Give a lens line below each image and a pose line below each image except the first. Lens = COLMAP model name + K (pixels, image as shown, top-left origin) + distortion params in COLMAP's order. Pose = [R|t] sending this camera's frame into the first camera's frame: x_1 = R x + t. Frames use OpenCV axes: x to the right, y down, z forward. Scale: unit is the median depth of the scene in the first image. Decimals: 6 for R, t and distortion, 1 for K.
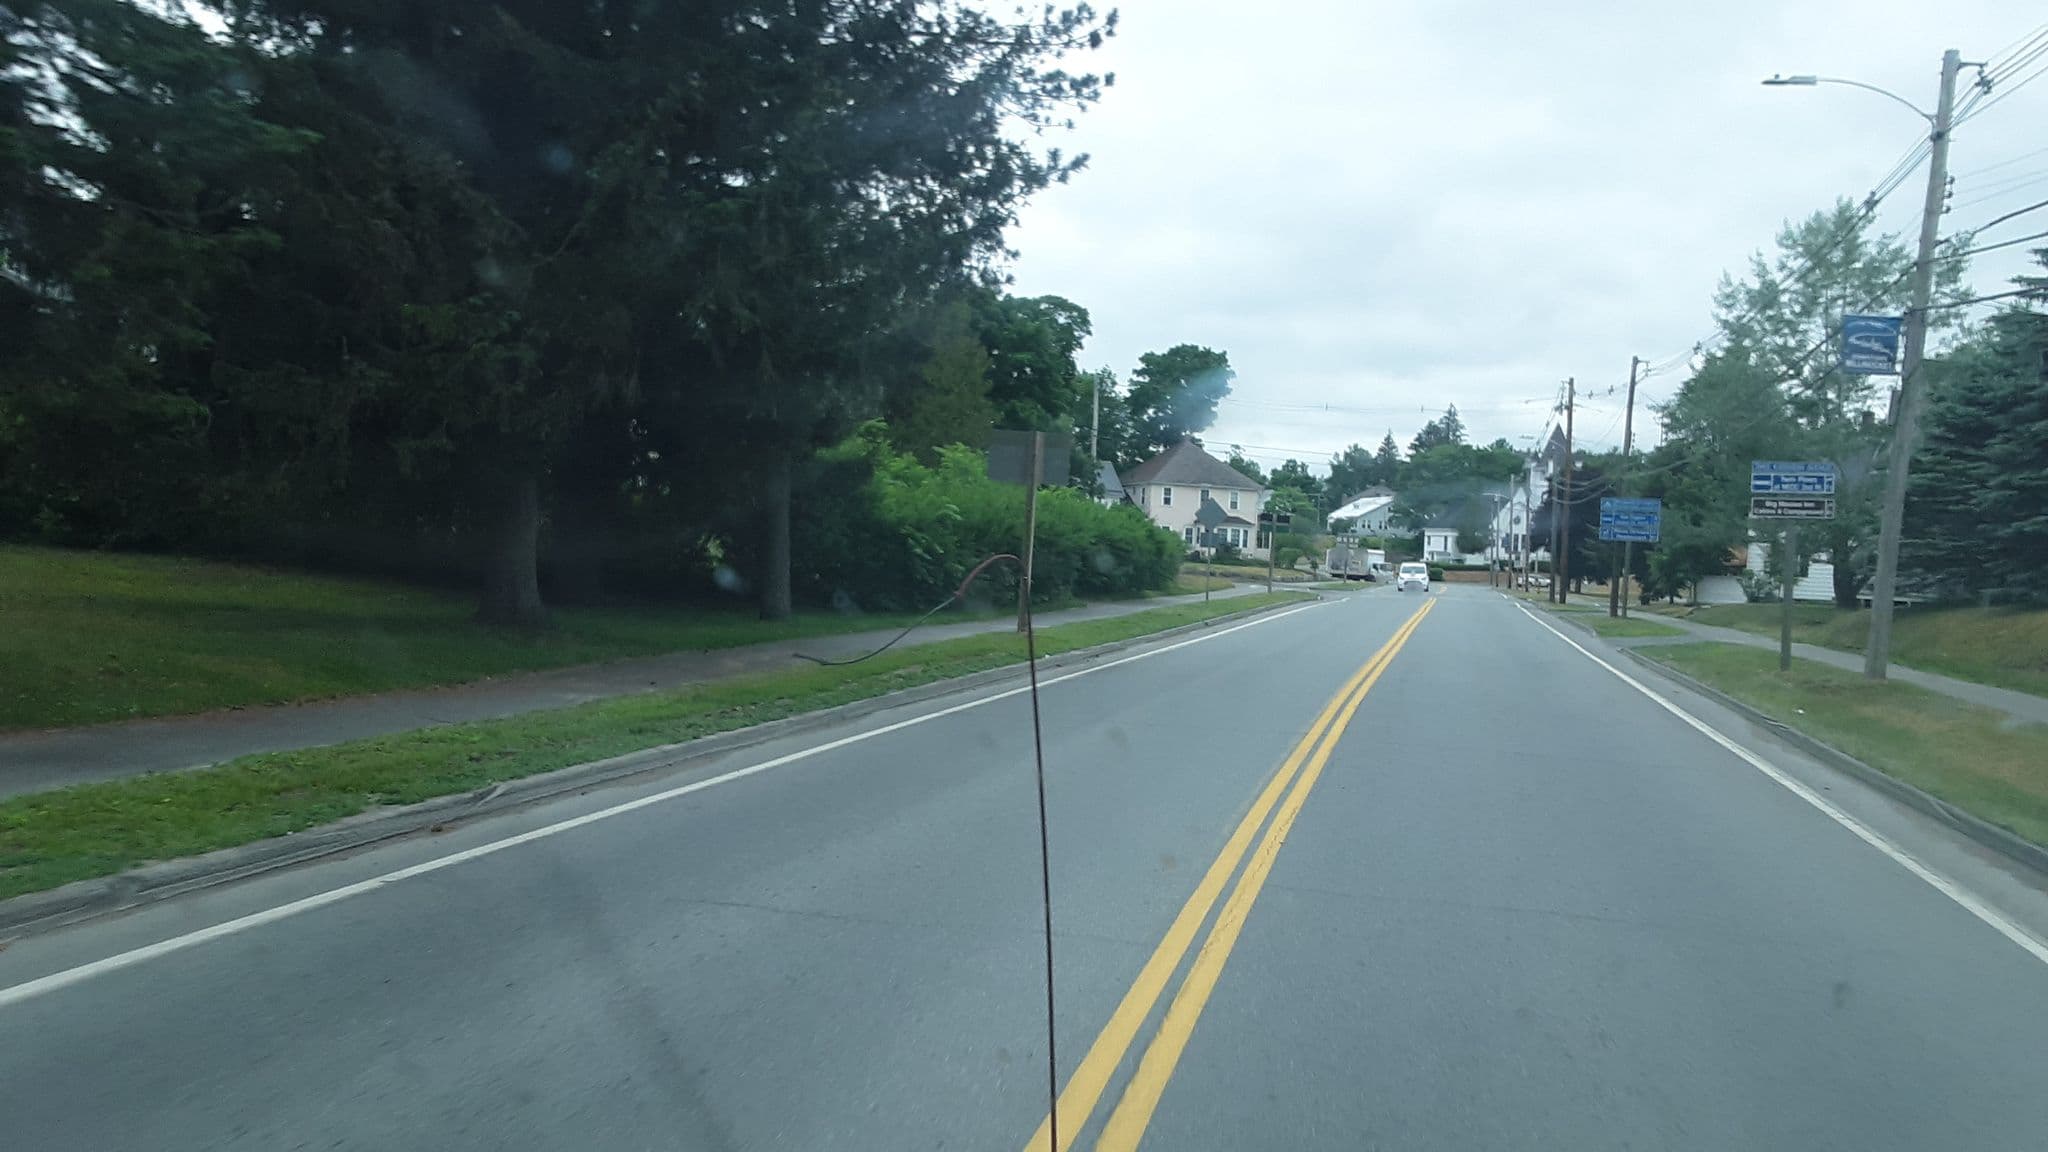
lens RADIAL K [[1464.1, 0, 1022.2], [0, 1464.1, 533.0], [0, 0, 1]] dist [0.000995, -0.001433]
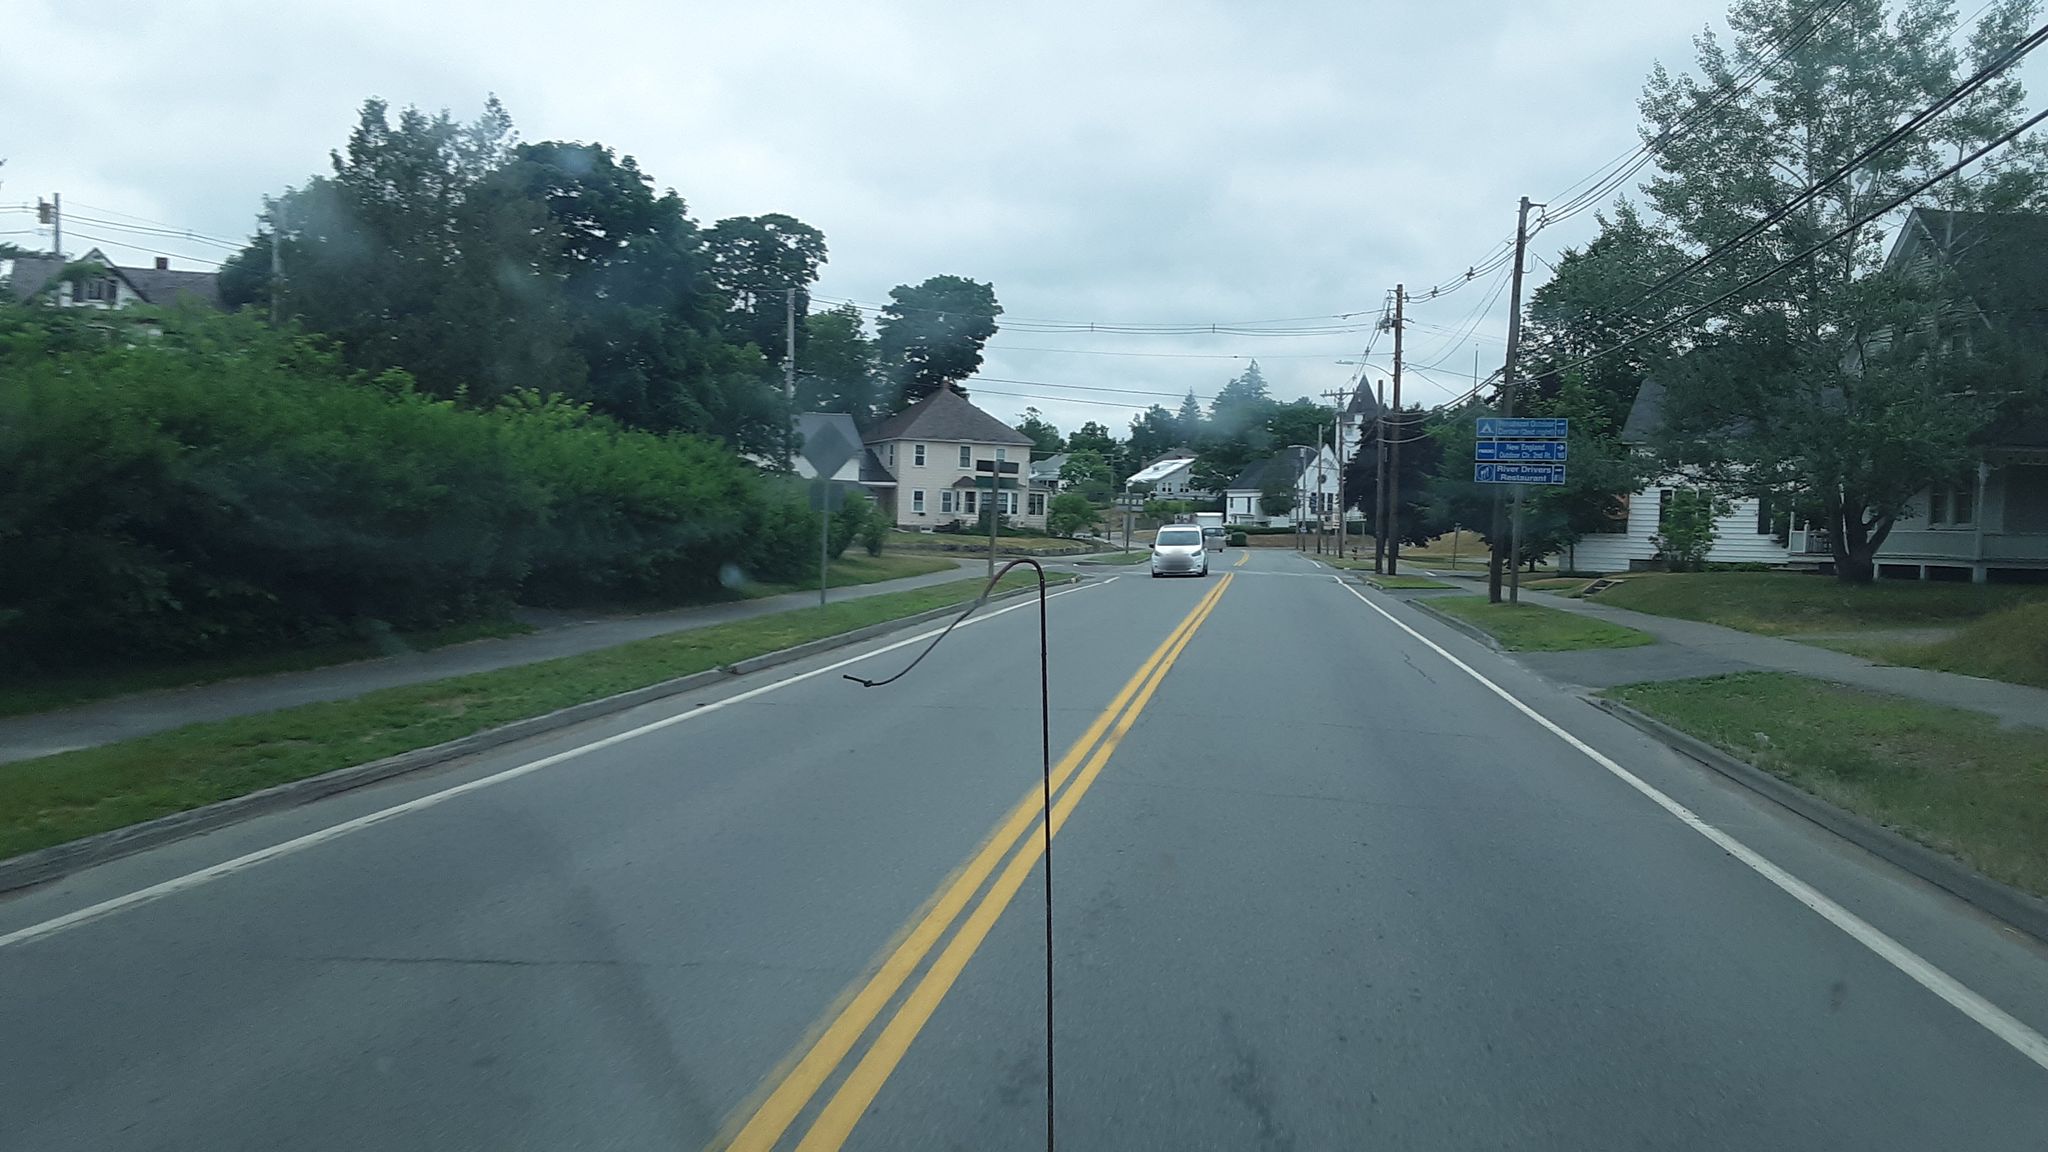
lens RADIAL K [[1379.0, 0, 1024.0], [0, 1379.0, 576.0], [0, 0, 1]] dist [0.029554, 0.000109]
pose [[0.992693, -0.030647, 0.116711, 0.059596], [0.024731, 0.998351, 0.051807, 0.004074], [-0.118106, -0.048543, 0.991814, 0.198555]]
